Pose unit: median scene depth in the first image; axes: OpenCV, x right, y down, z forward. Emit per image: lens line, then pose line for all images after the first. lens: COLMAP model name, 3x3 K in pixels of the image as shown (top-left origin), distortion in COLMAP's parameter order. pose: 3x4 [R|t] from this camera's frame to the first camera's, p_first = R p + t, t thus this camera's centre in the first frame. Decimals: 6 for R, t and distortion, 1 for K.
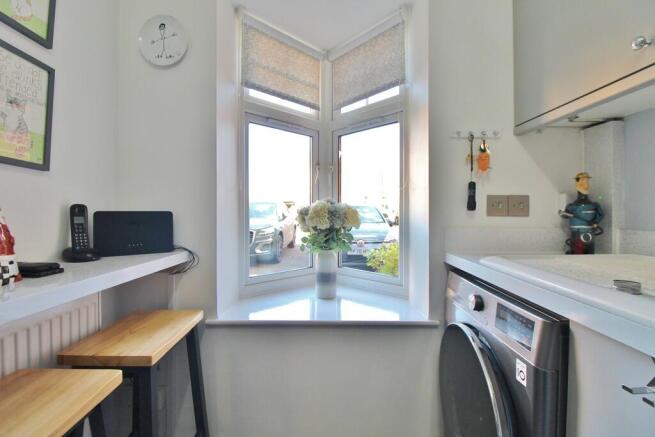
lens RADIAL K [[305.7, 0, 328.3], [0, 305.7, 211.6], [0, 0, 1]] dist [-0.016200, -0.000337]
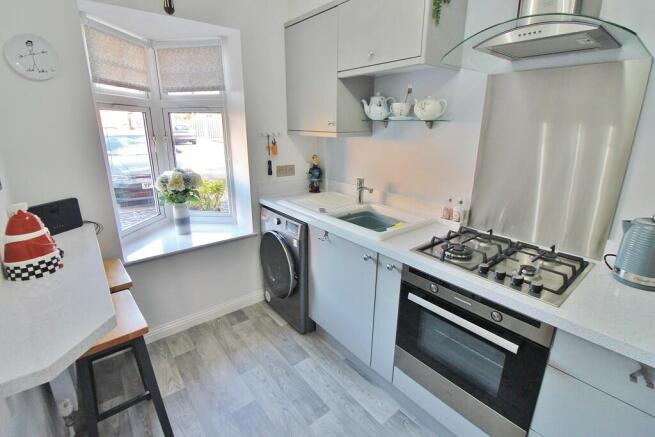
lens RADIAL K [[305.7, 0, 328.3], [0, 305.7, 211.6], [0, 0, 1]] dist [-0.016200, -0.000337]
pose [[0.765082, -0.169499, 0.621224, -0.492708], [-0.004855, 0.963188, 0.268783, -0.302822], [-0.643915, -0.208657, 0.736095, -0.720350]]
